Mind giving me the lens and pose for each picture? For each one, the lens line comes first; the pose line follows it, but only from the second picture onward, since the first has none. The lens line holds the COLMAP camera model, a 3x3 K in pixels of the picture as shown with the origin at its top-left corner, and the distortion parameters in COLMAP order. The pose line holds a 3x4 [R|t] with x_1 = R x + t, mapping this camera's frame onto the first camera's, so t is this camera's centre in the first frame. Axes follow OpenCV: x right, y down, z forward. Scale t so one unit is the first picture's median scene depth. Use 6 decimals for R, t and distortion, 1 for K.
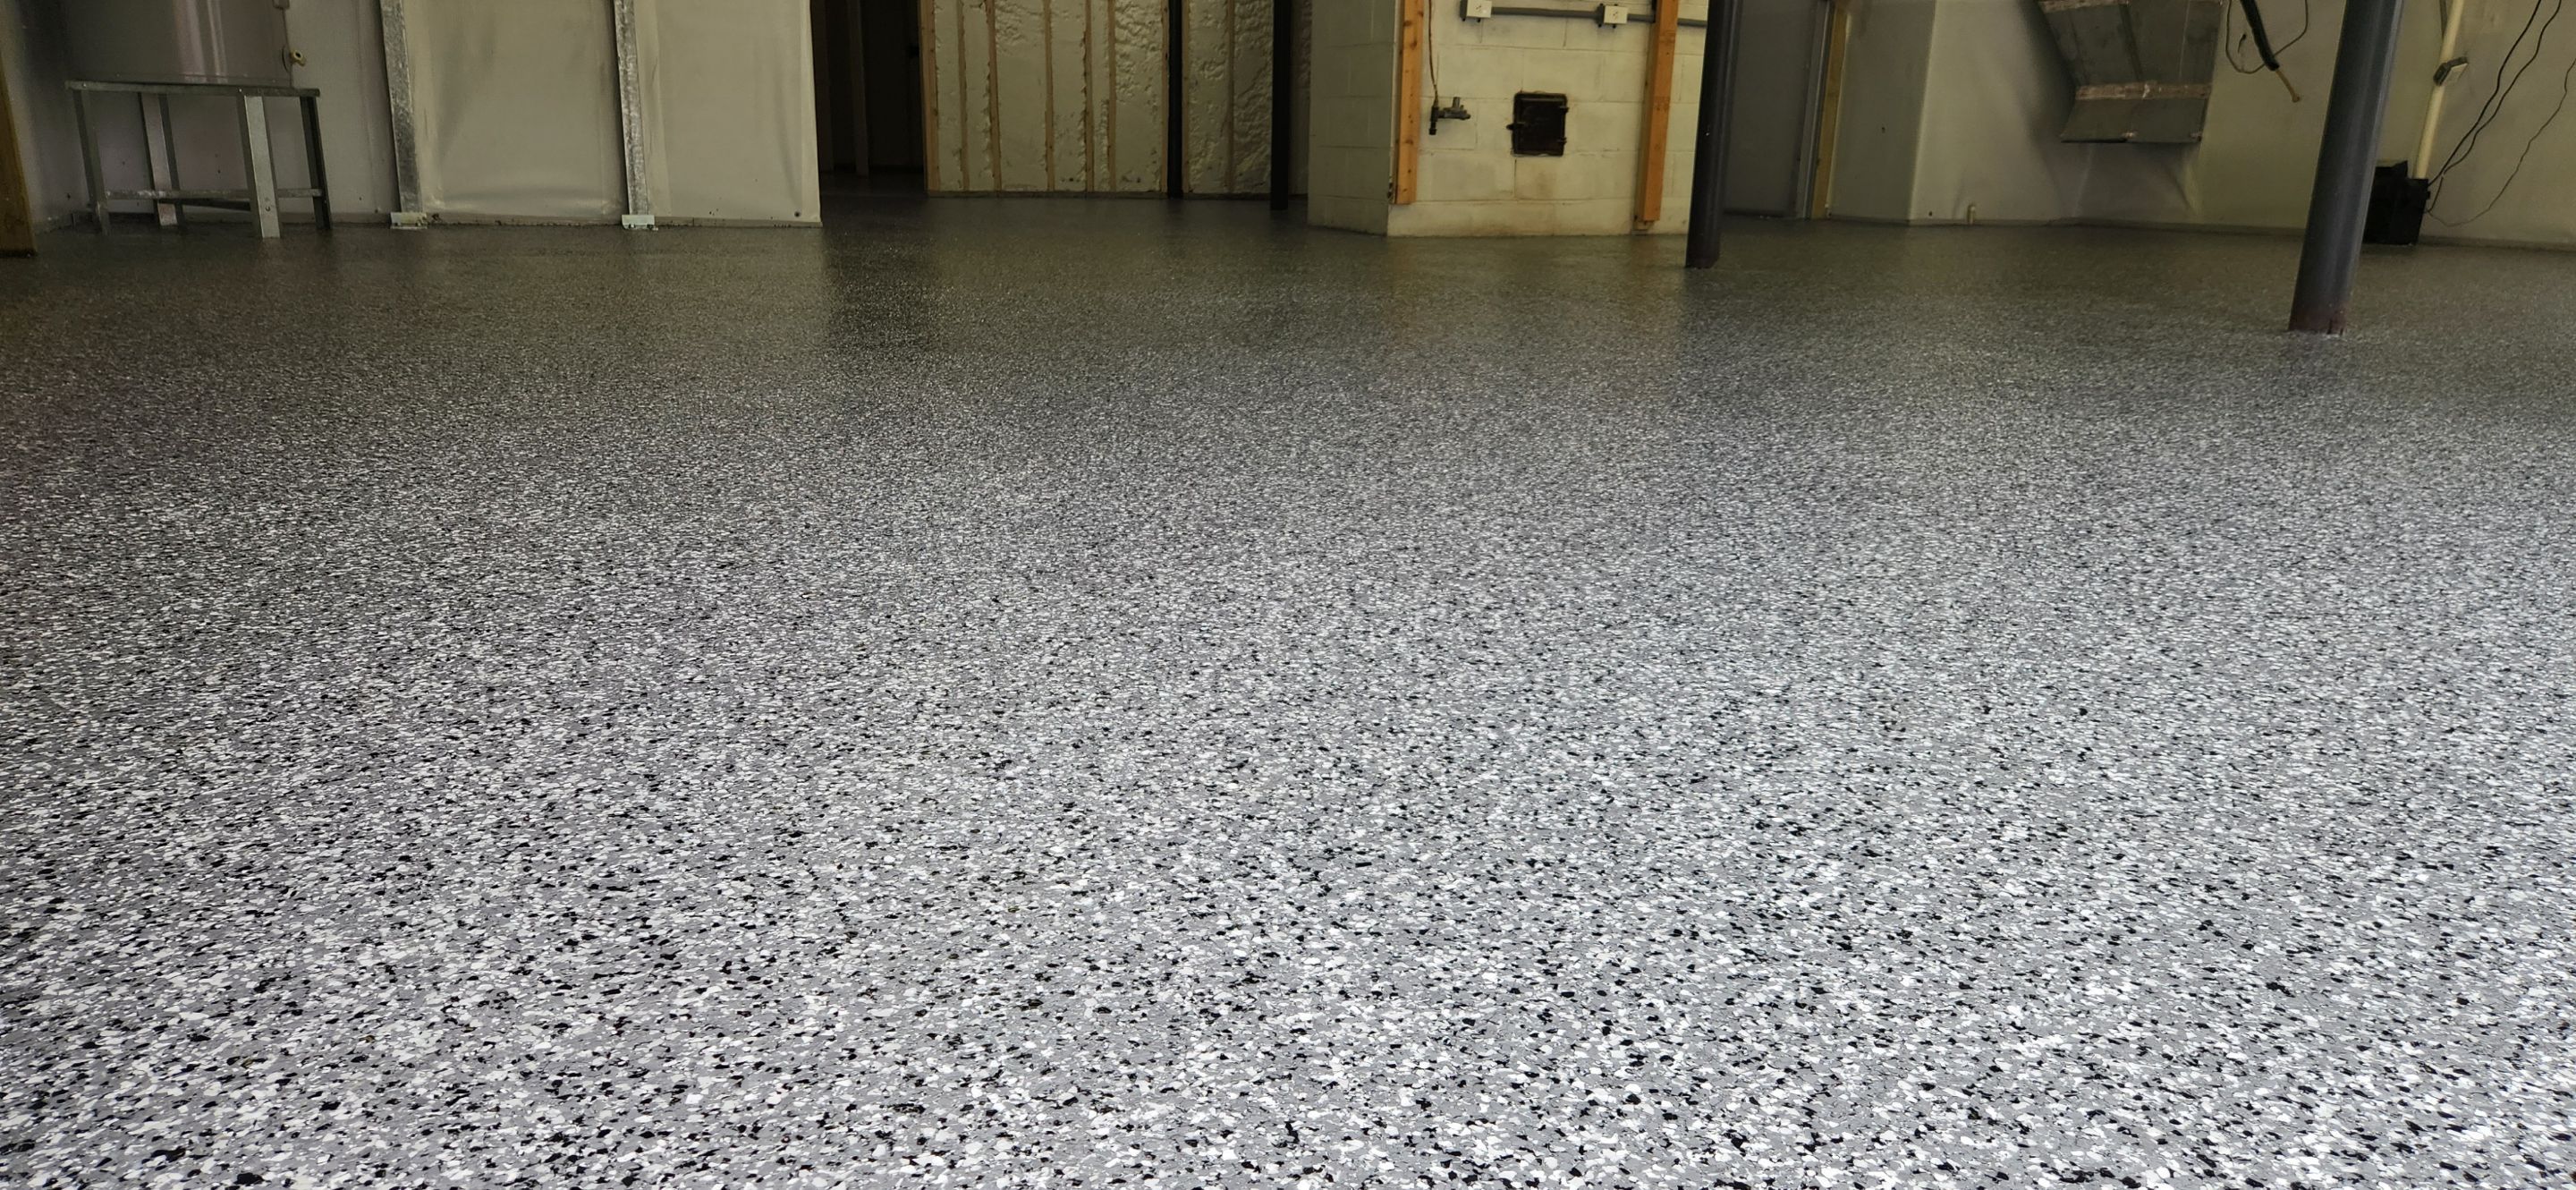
lens RADIAL K [[1712.3, 0, 1288.0], [0, 1712.3, 608.9], [0, 0, 1]] dist [0.089452, -0.083972]
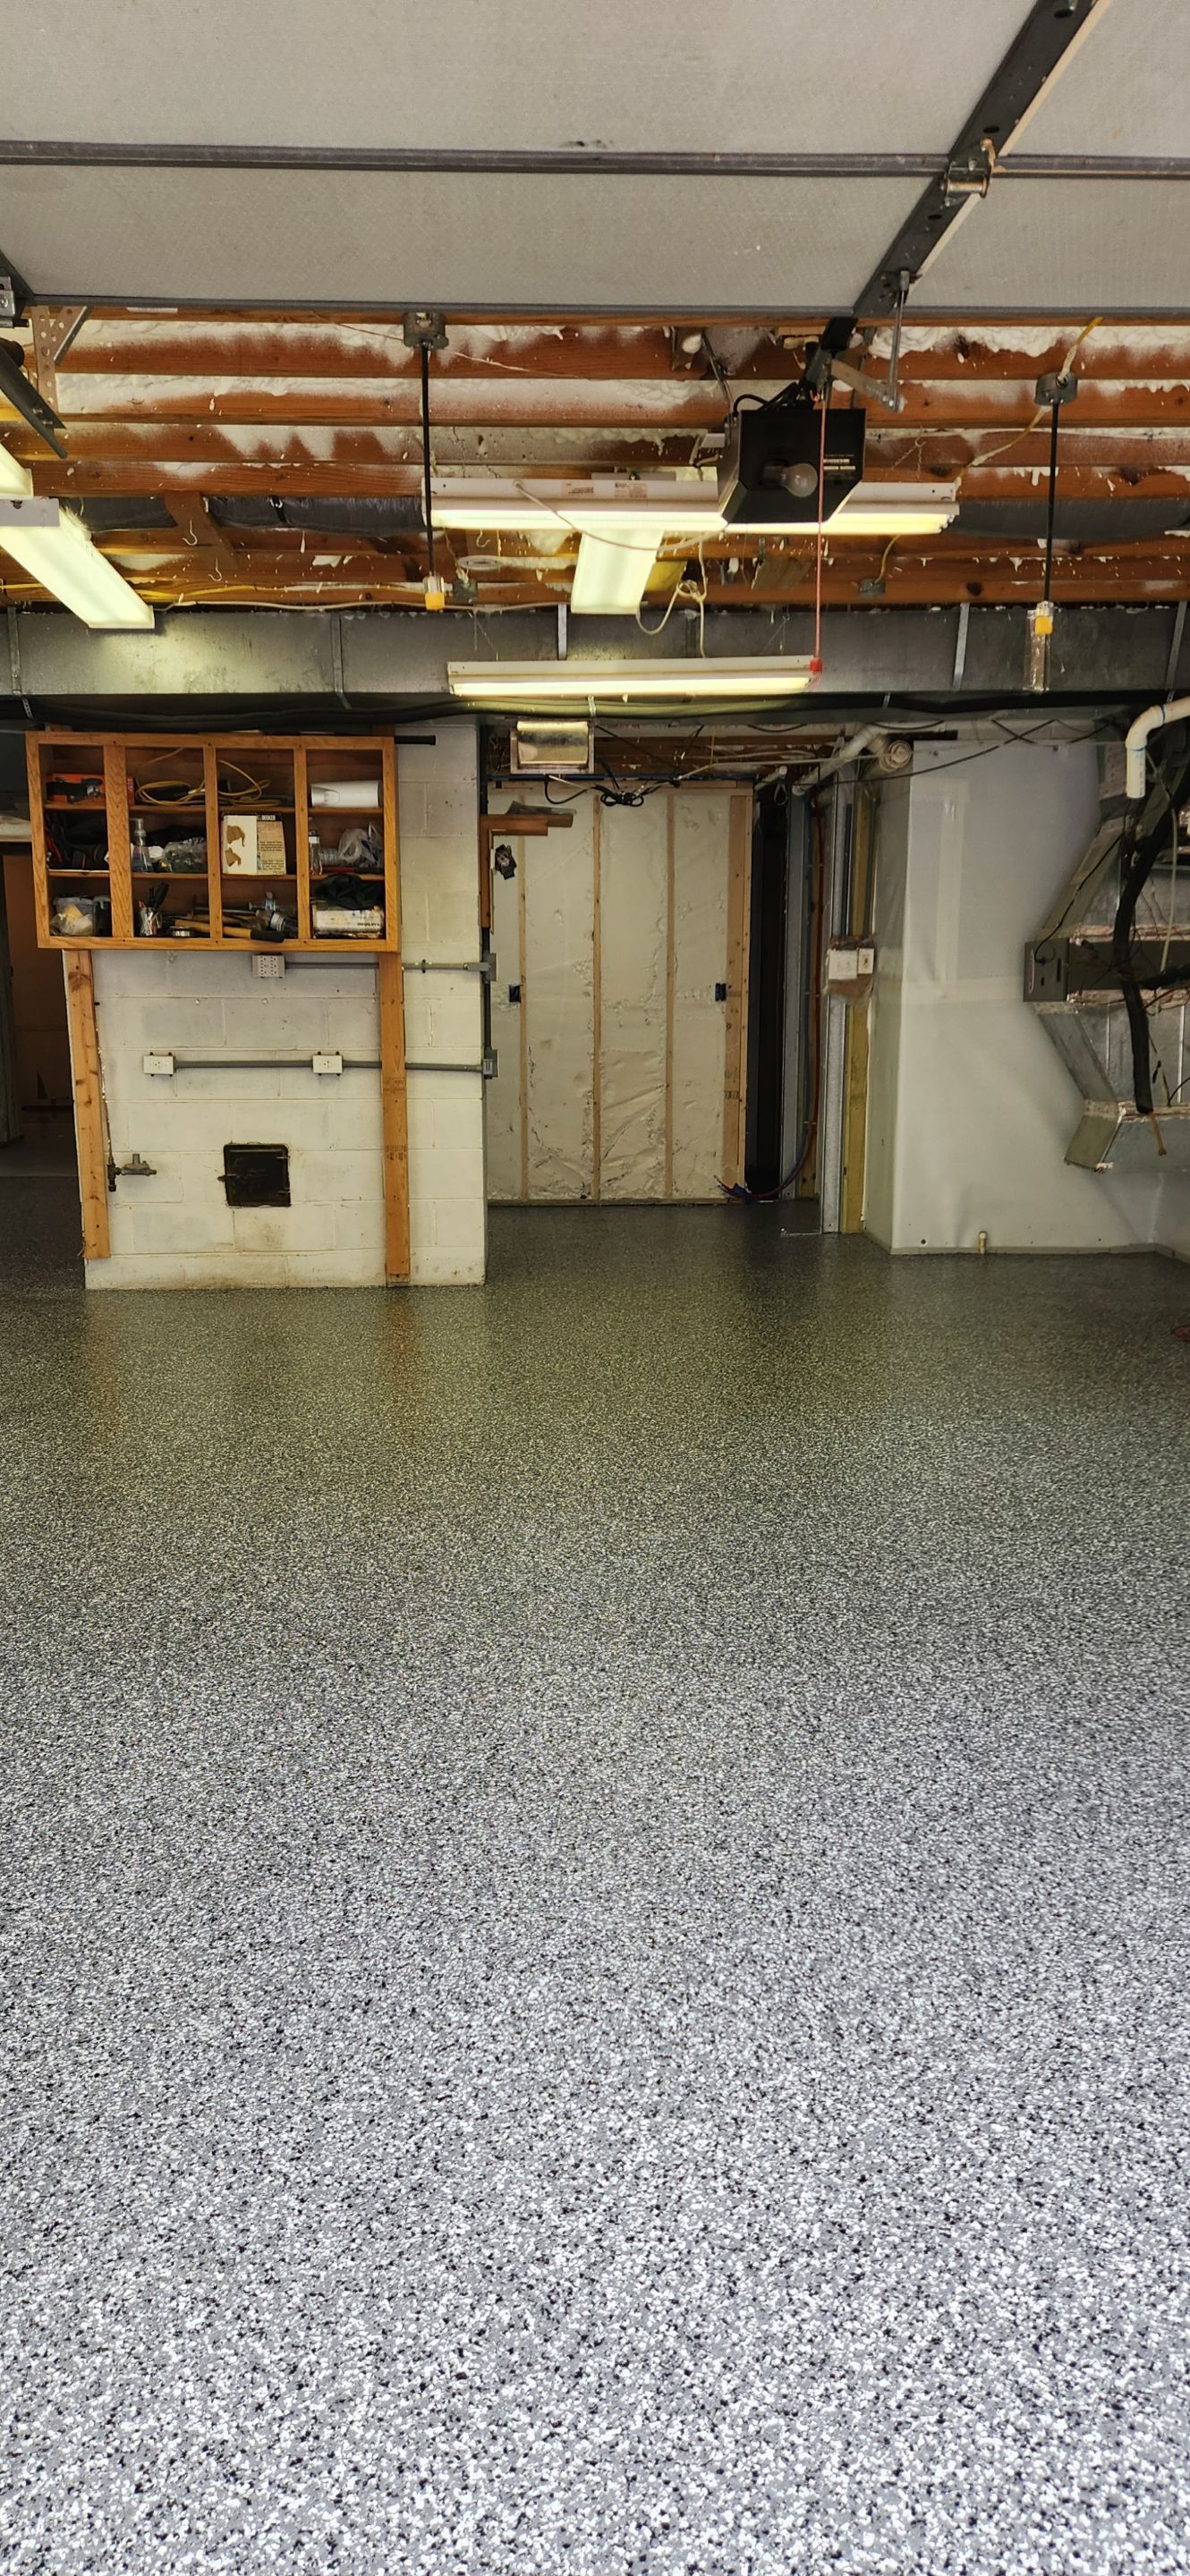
lens RADIAL K [[1702.3, 0, 595.0], [0, 1702.3, 1288.0], [0, 0, 1]] dist [0.090598, -0.084626]
pose [[0.930090, 0.040440, -0.365098, 4.422744], [-0.073262, 0.994375, -0.076495, -1.079881], [0.359951, 0.097895, 0.927821, 1.376222]]
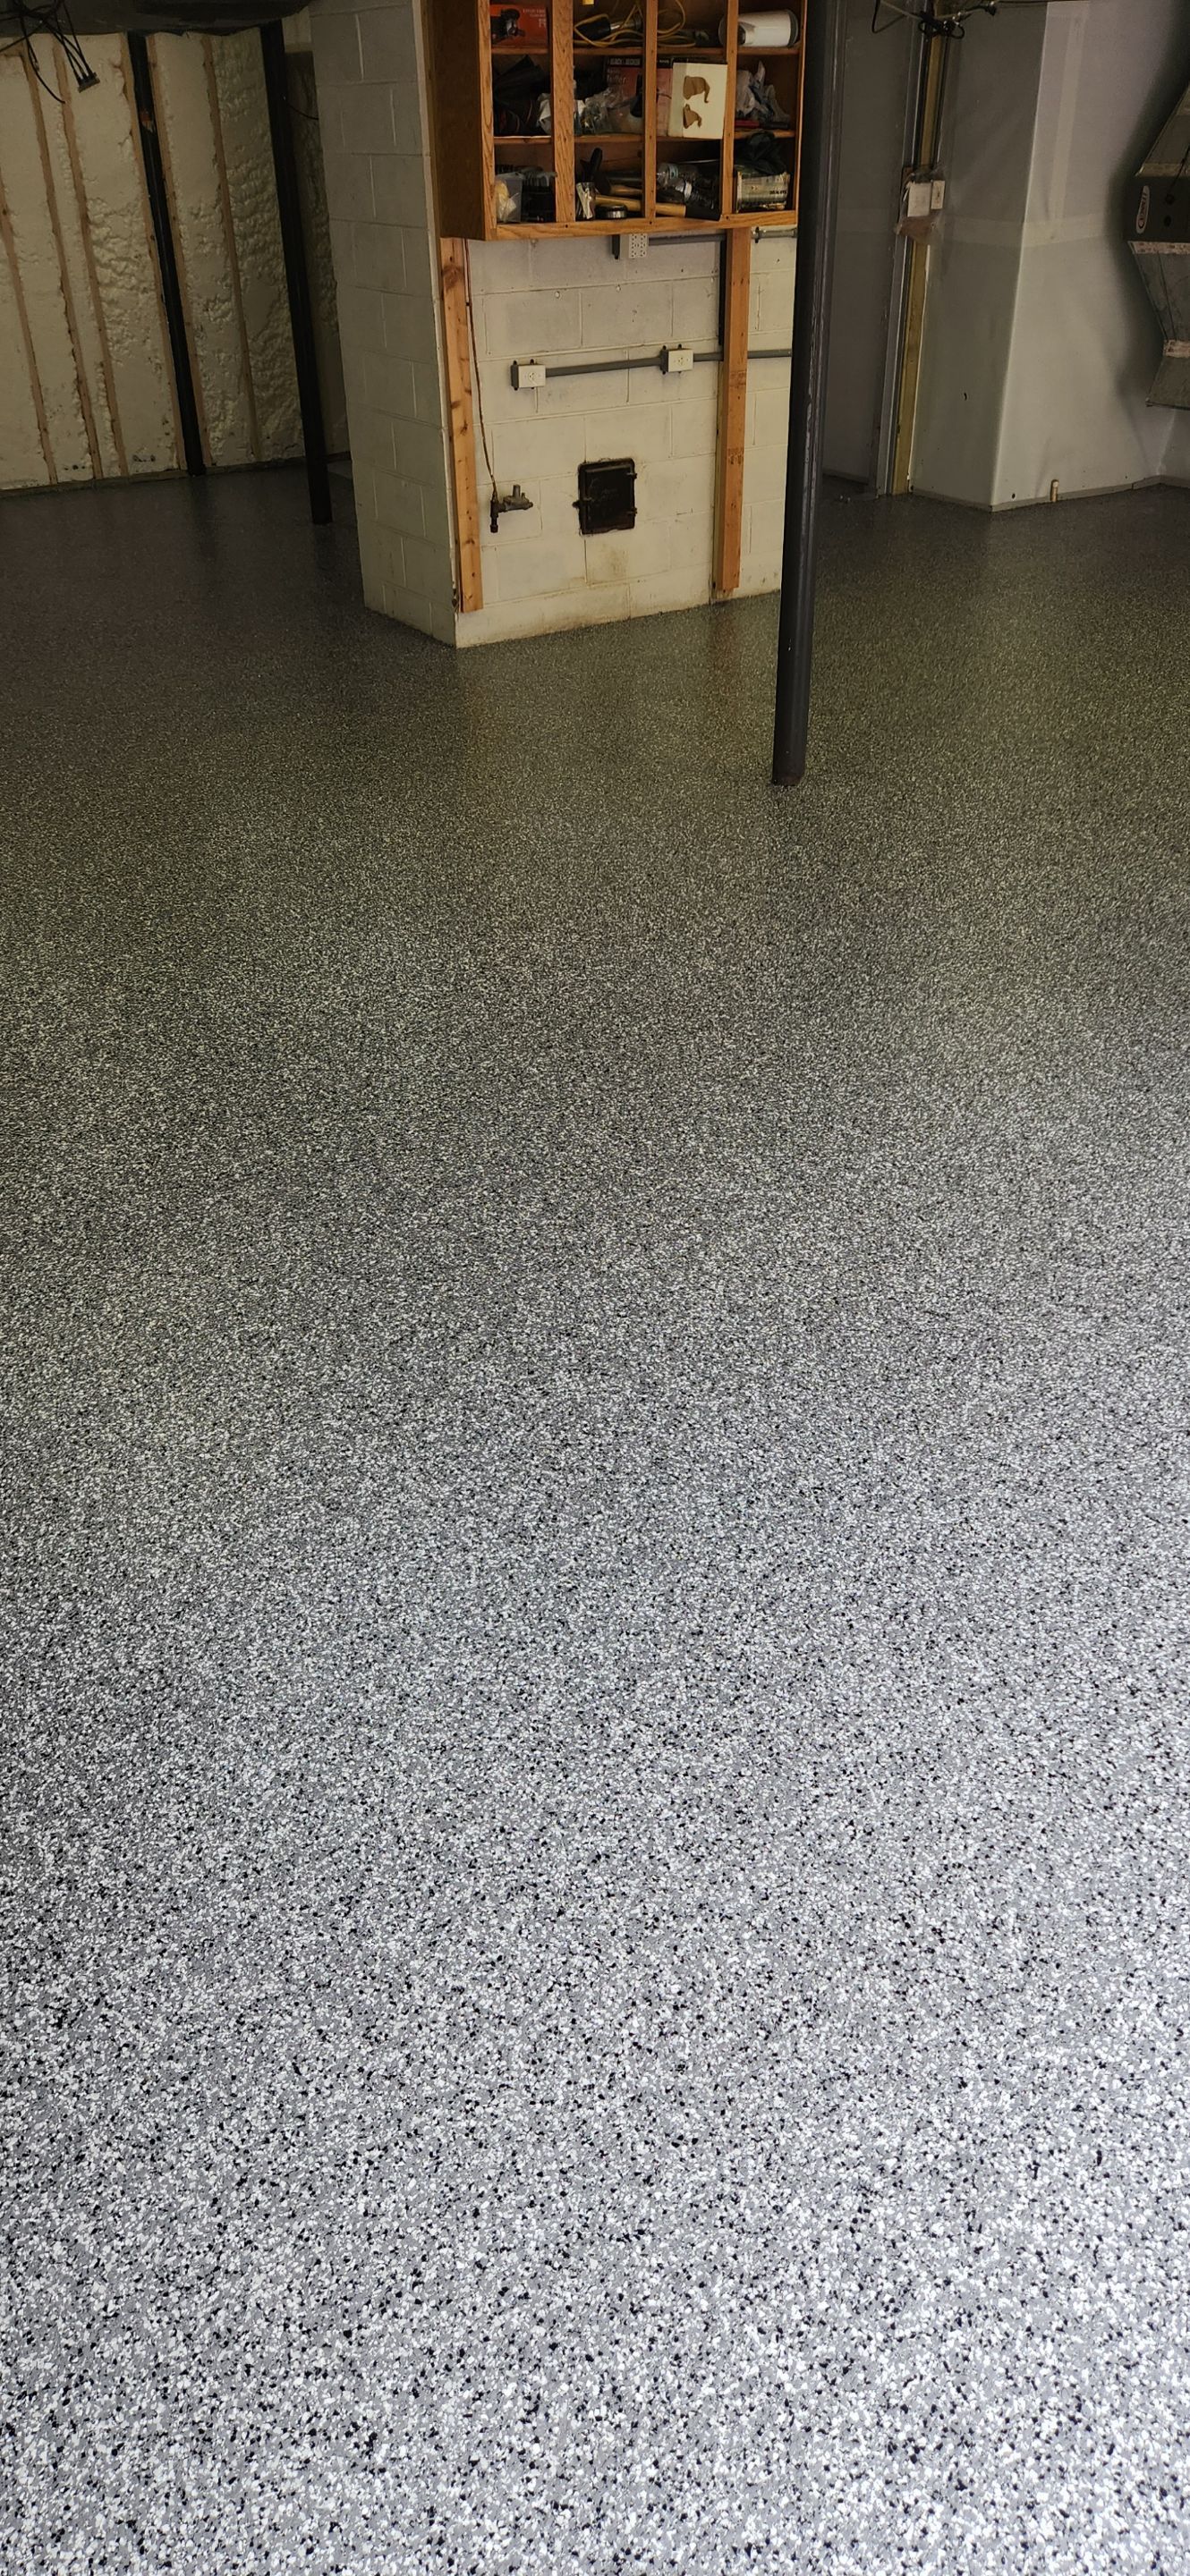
lens RADIAL K [[1710.1, 0, 597.9], [0, 1710.1, 1314.0], [0, 0, 1]] dist [0.088366, -0.084002]
pose [[0.988212, -0.115354, 0.100651, -0.018546], [0.074563, 0.936865, 0.341649, -1.263568], [-0.133707, -0.330116, 0.934423, -0.067701]]
